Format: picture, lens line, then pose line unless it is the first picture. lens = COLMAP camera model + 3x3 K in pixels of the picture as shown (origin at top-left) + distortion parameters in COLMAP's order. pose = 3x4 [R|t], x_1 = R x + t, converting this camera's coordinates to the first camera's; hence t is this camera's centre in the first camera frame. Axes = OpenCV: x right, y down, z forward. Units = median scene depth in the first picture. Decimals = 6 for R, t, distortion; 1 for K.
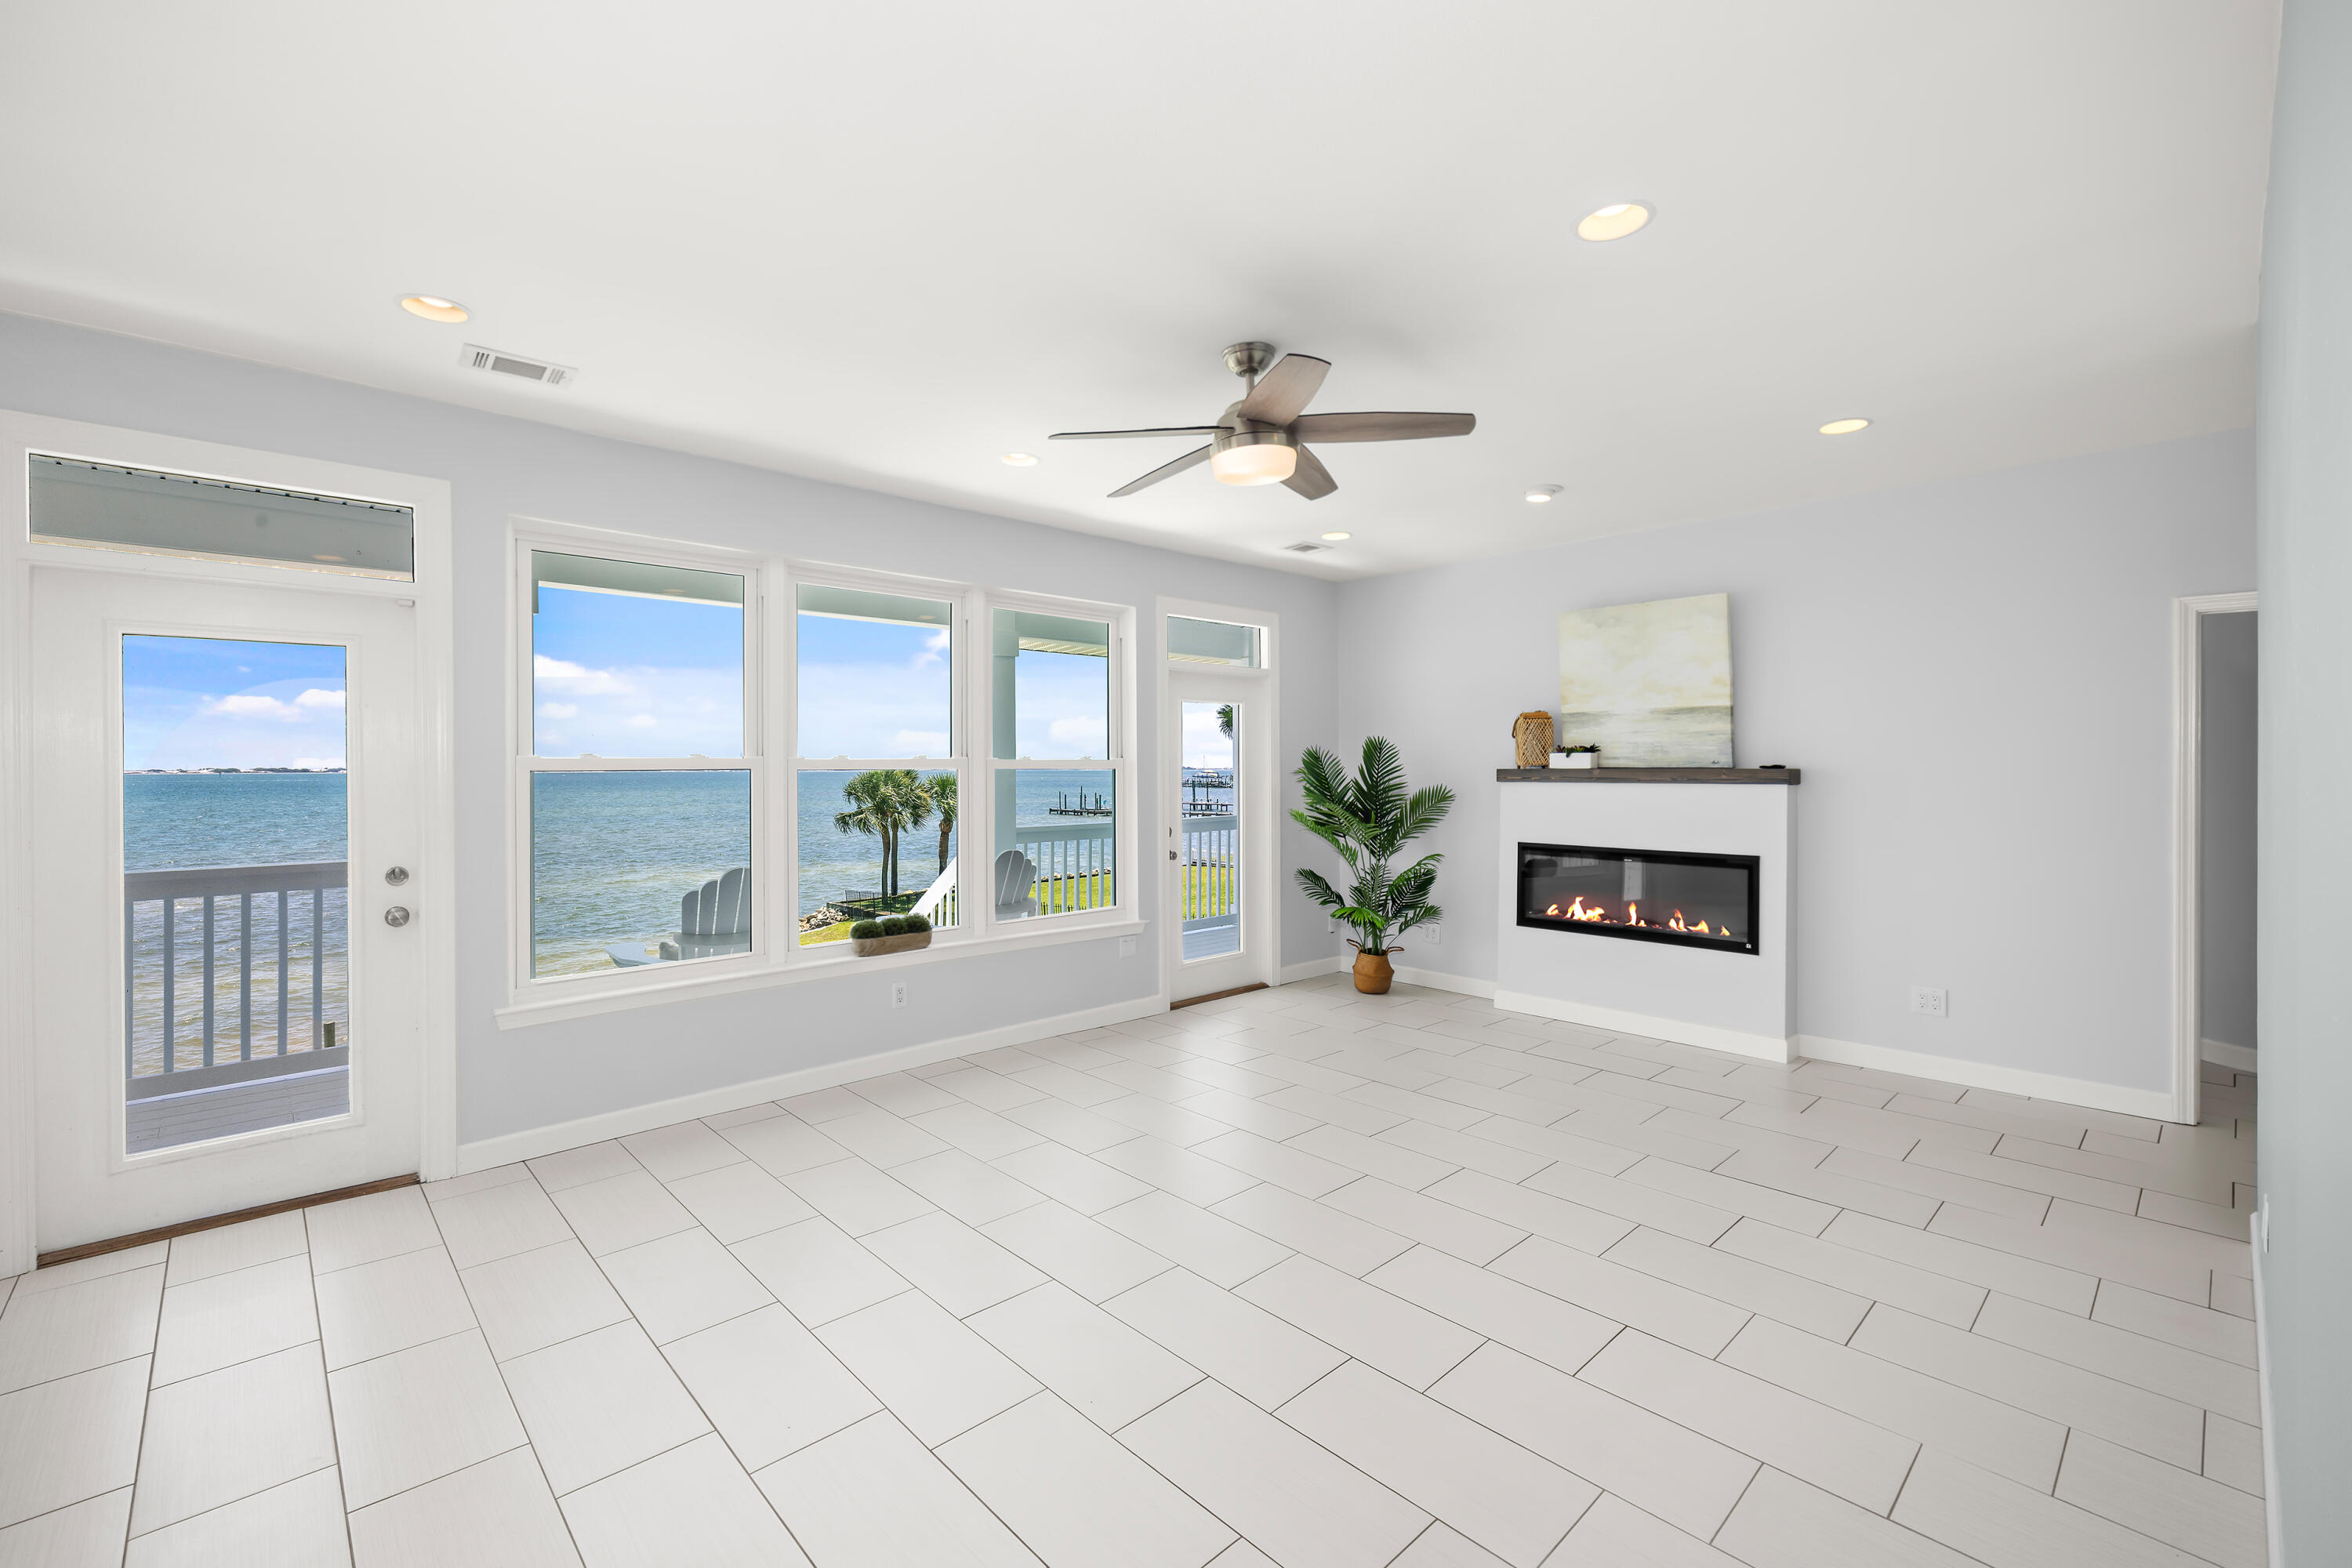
lens RADIAL K [[992.2, 0, 1160.4], [0, 992.2, 771.6], [0, 0, 1]] dist [-0.001757, 0.000037]
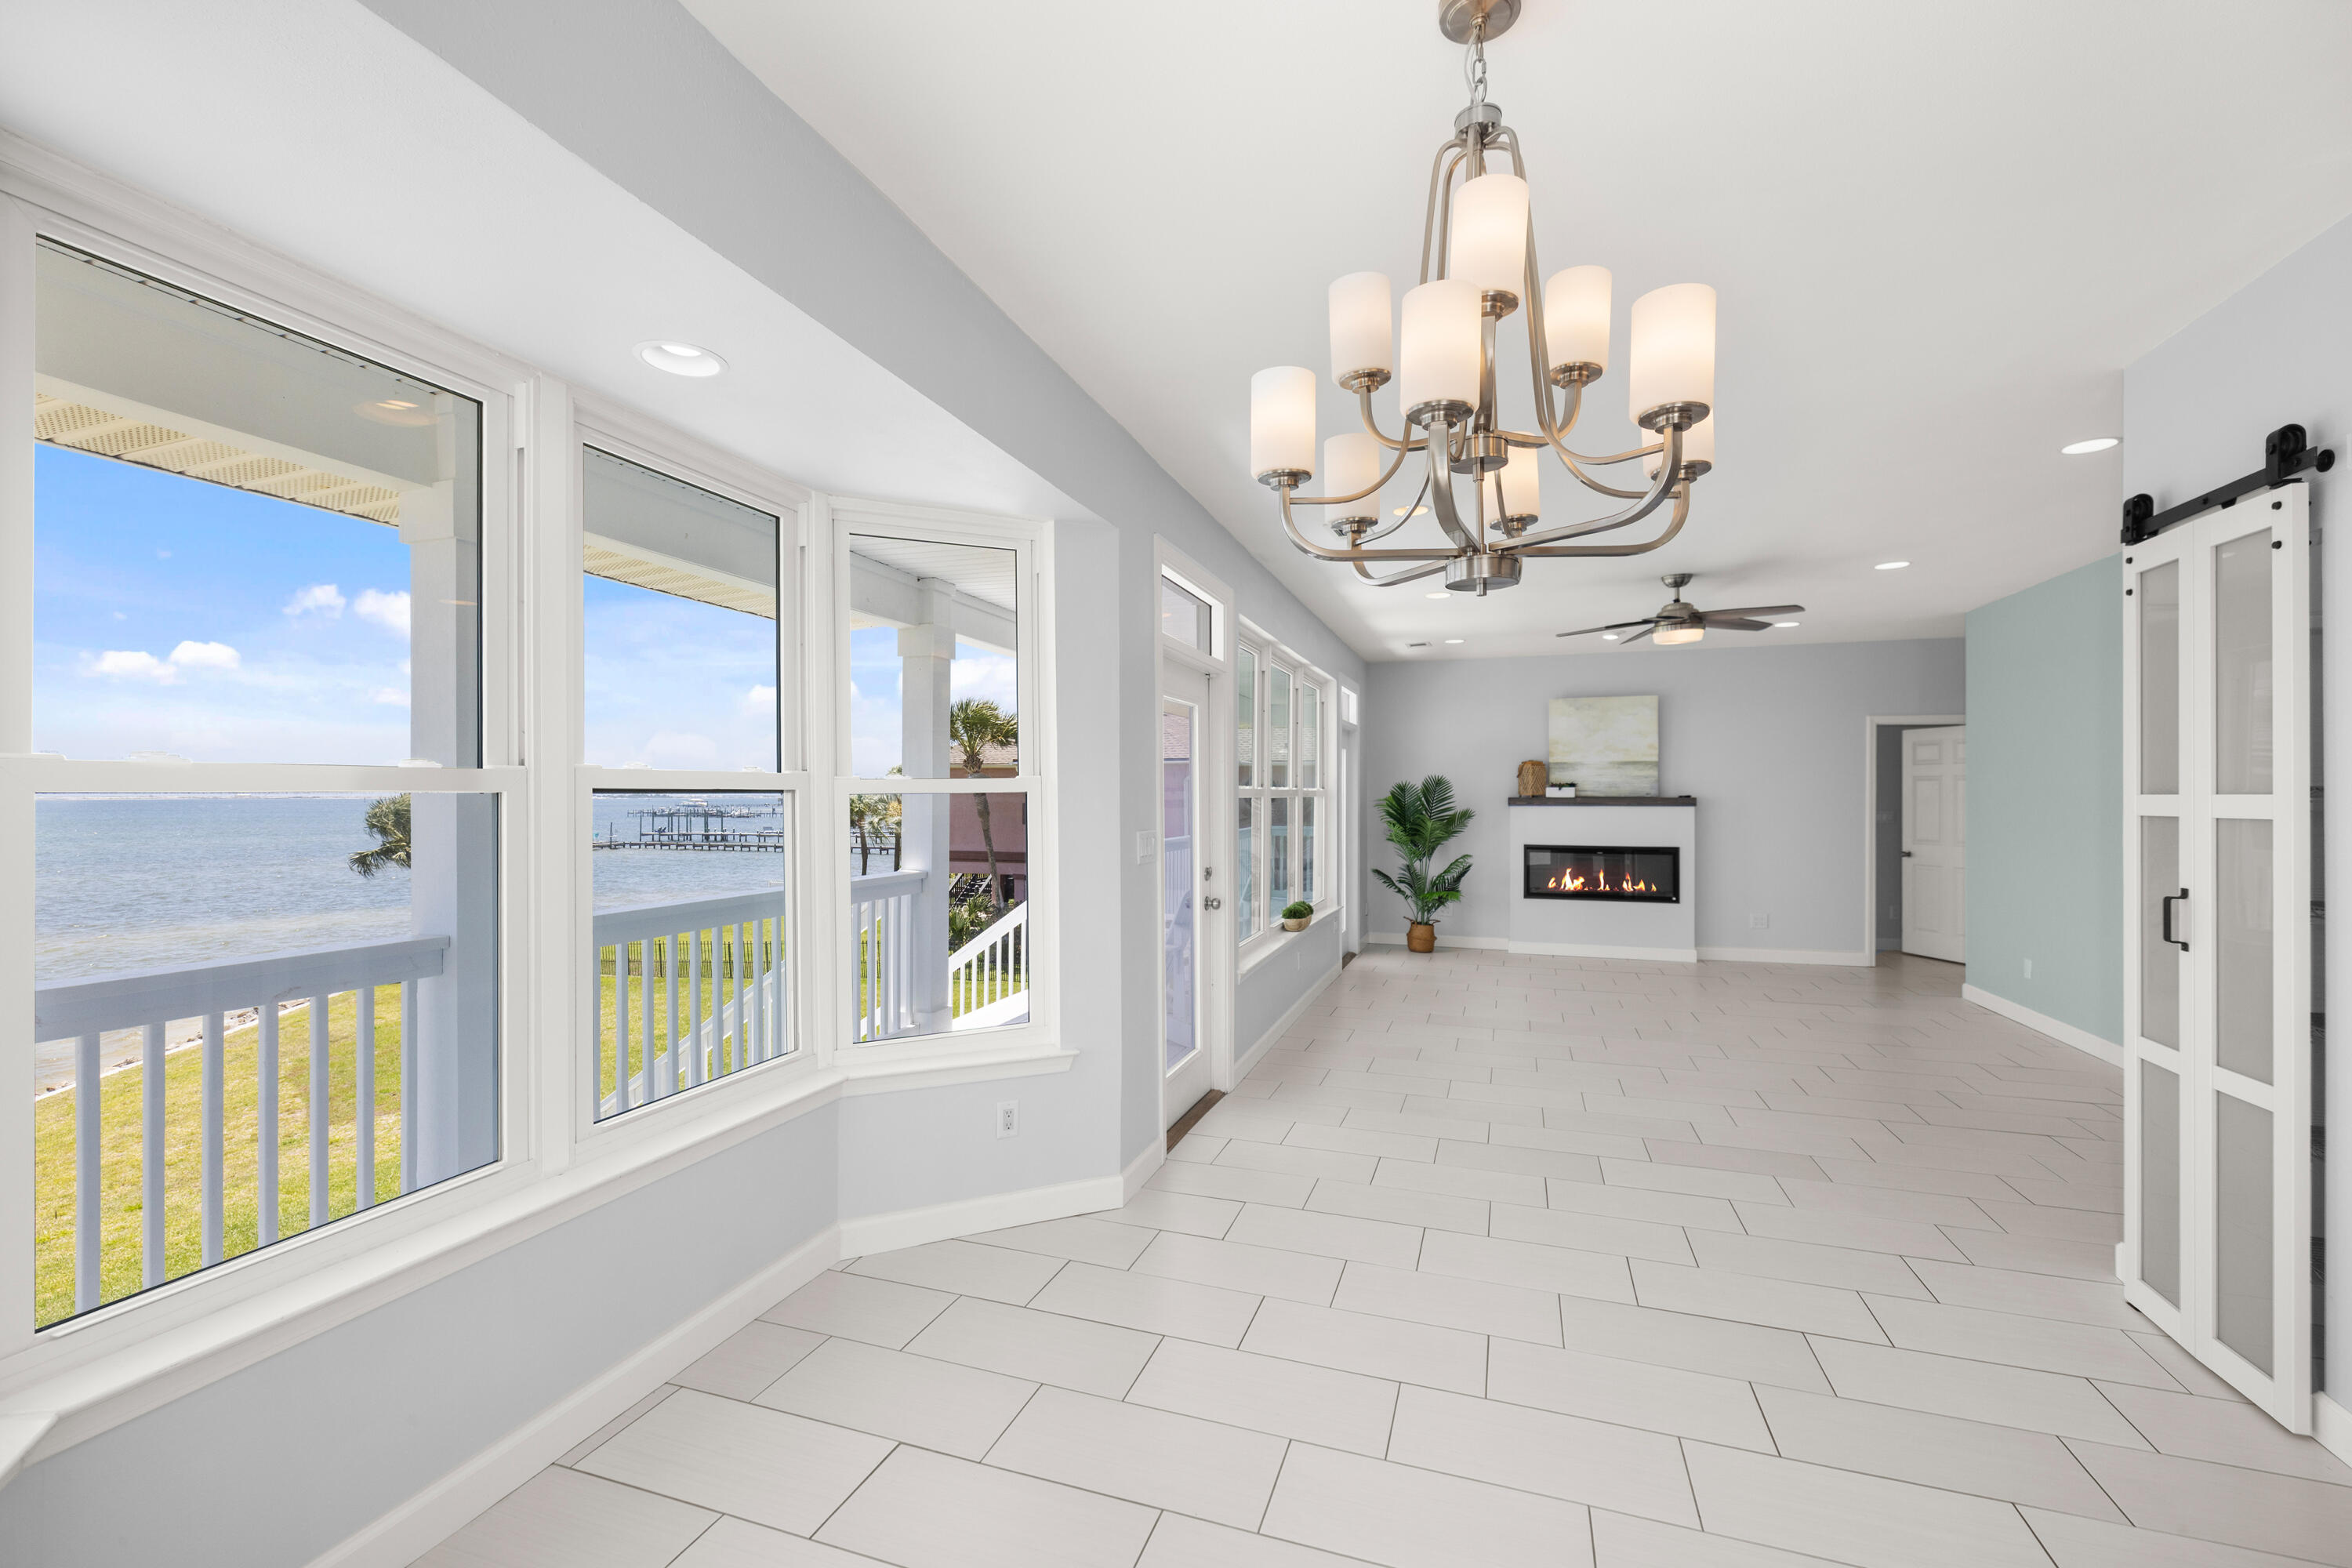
lens RADIAL K [[981.3, 0, 1132.5], [0, 981.3, 781.2], [0, 0, 1]] dist [-0.008142, 0.000010]
pose [[0.897945, 0.009297, 0.440010, -0.919877], [-0.000623, 0.999803, -0.019854, 0.003159], [-0.440108, 0.017554, 0.897773, -0.115234]]
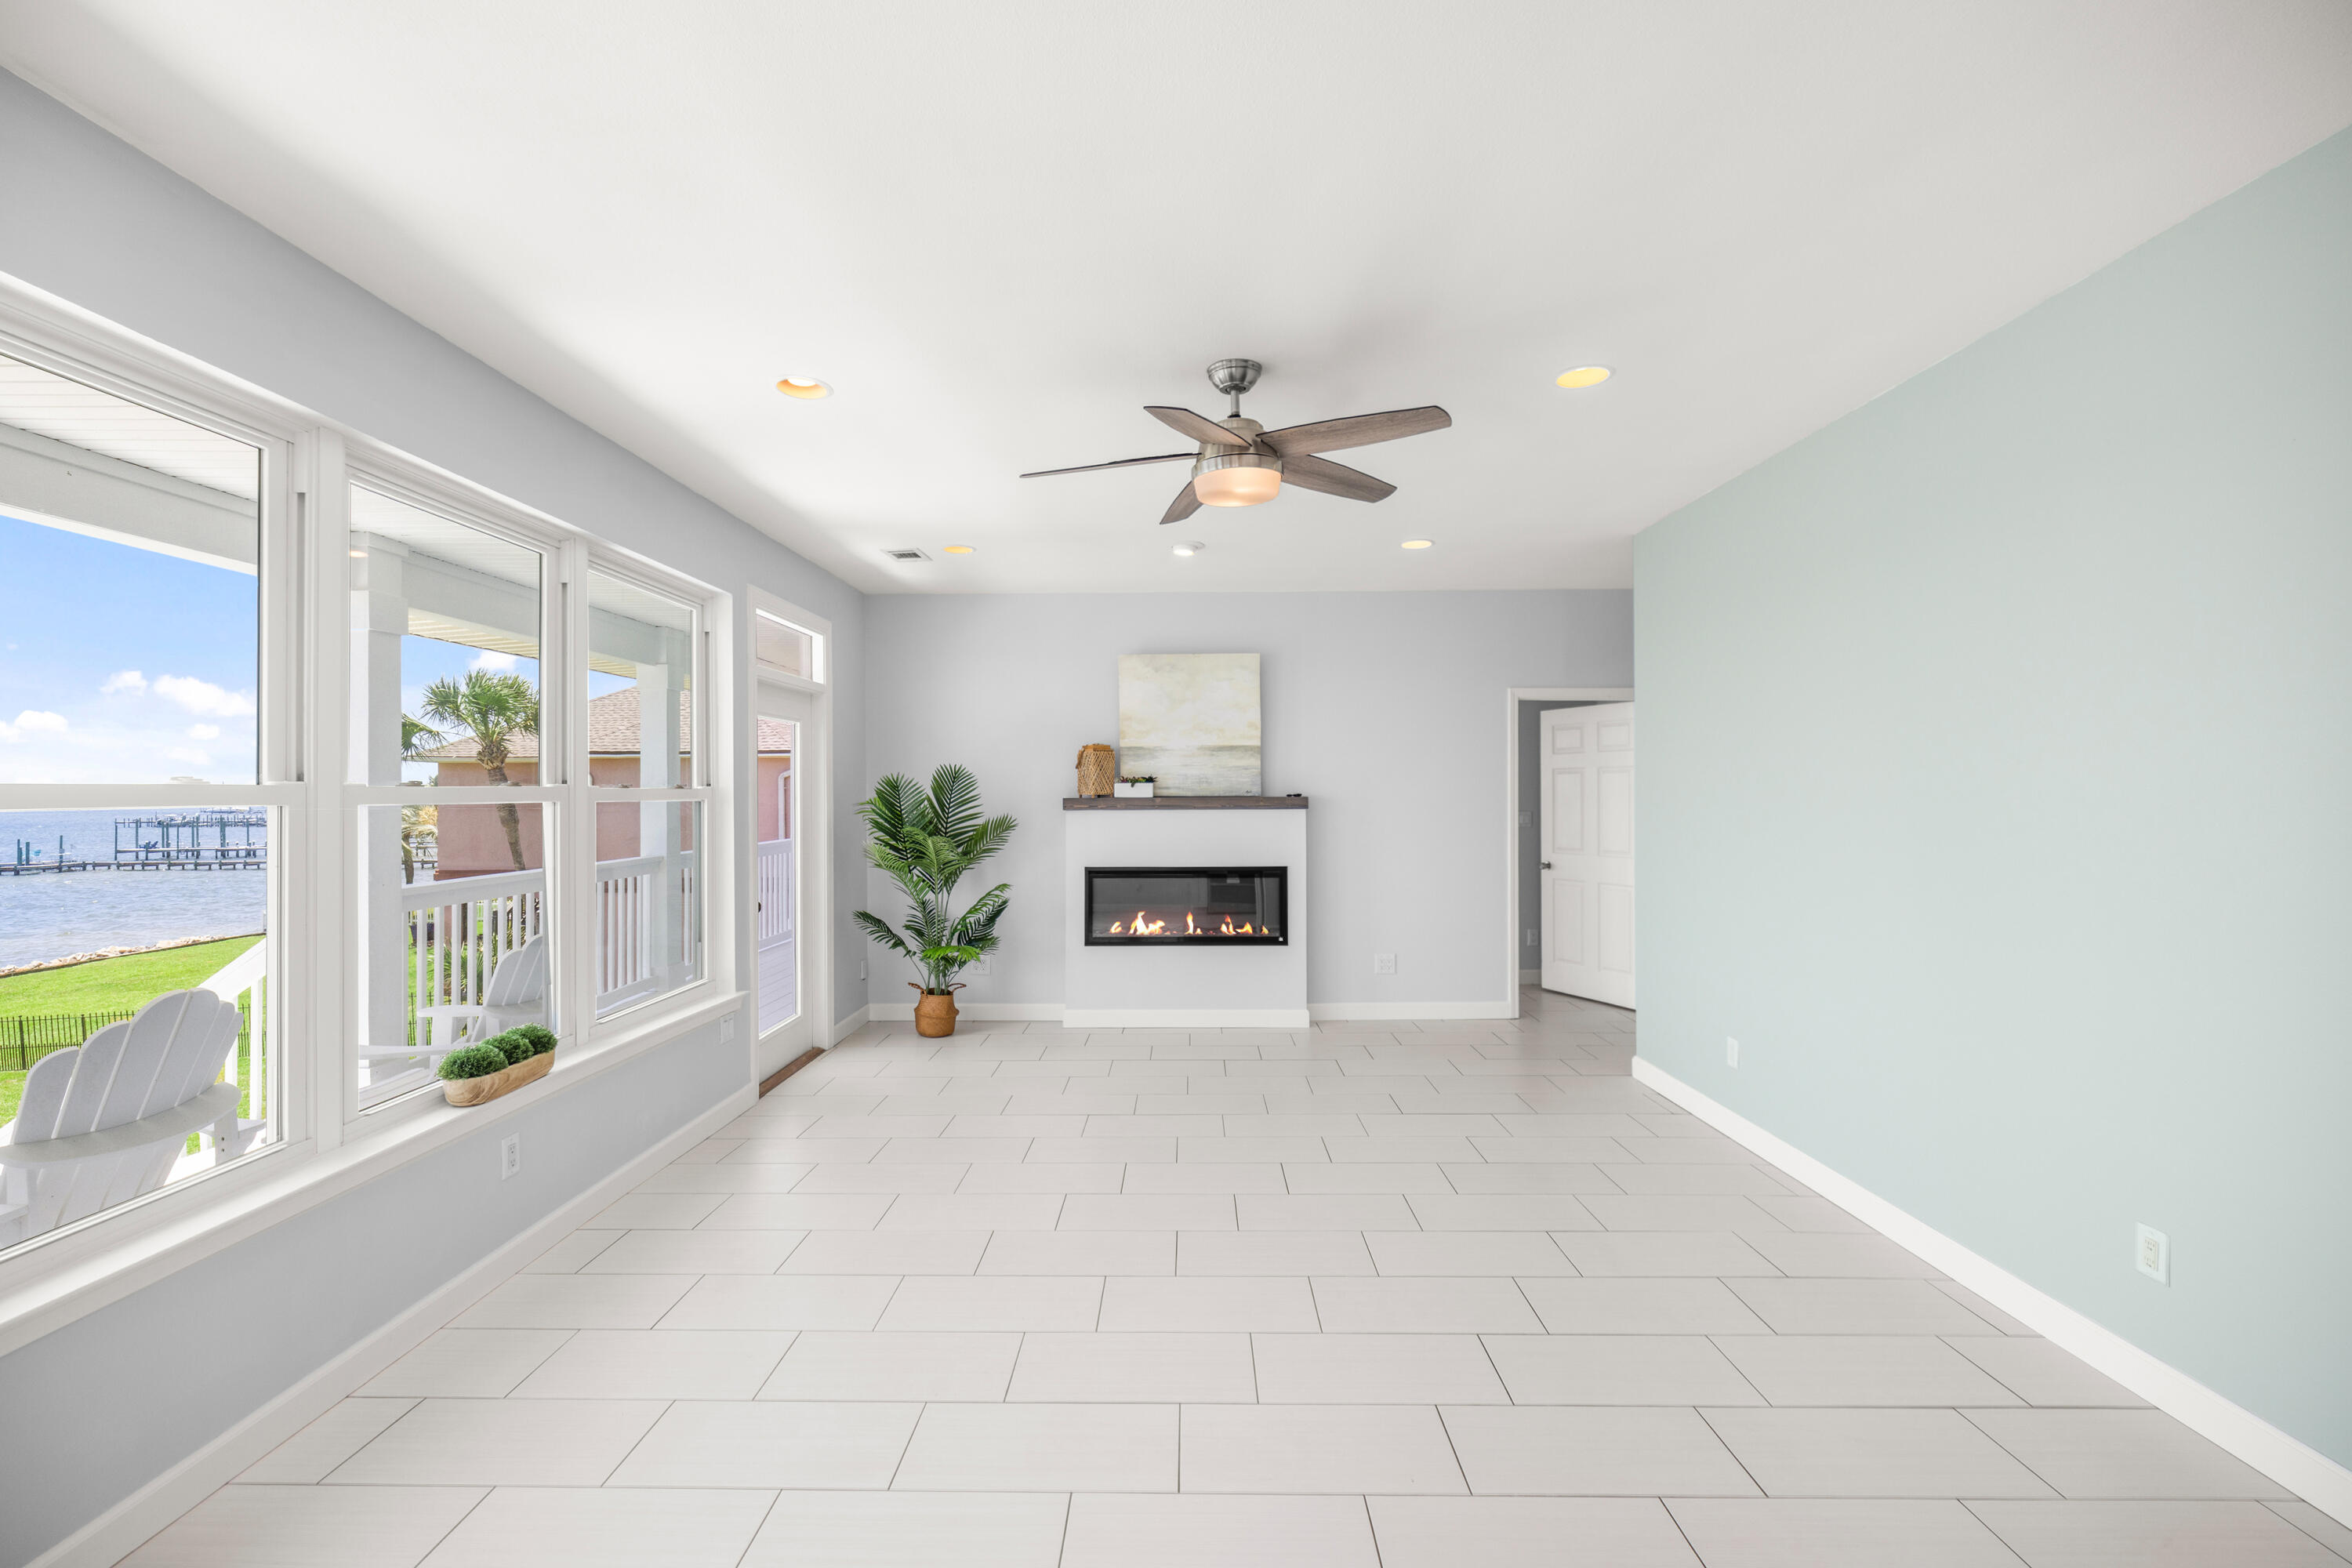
lens RADIAL K [[992.2, 0, 1160.4], [0, 992.2, 771.6], [0, 0, 1]] dist [-0.001757, 0.000037]
pose [[0.699761, 0.014771, 0.714224, -0.362720], [0.007028, 0.999595, -0.027559, -0.000952], [-0.714342, 0.024305, 0.699374, 0.211701]]
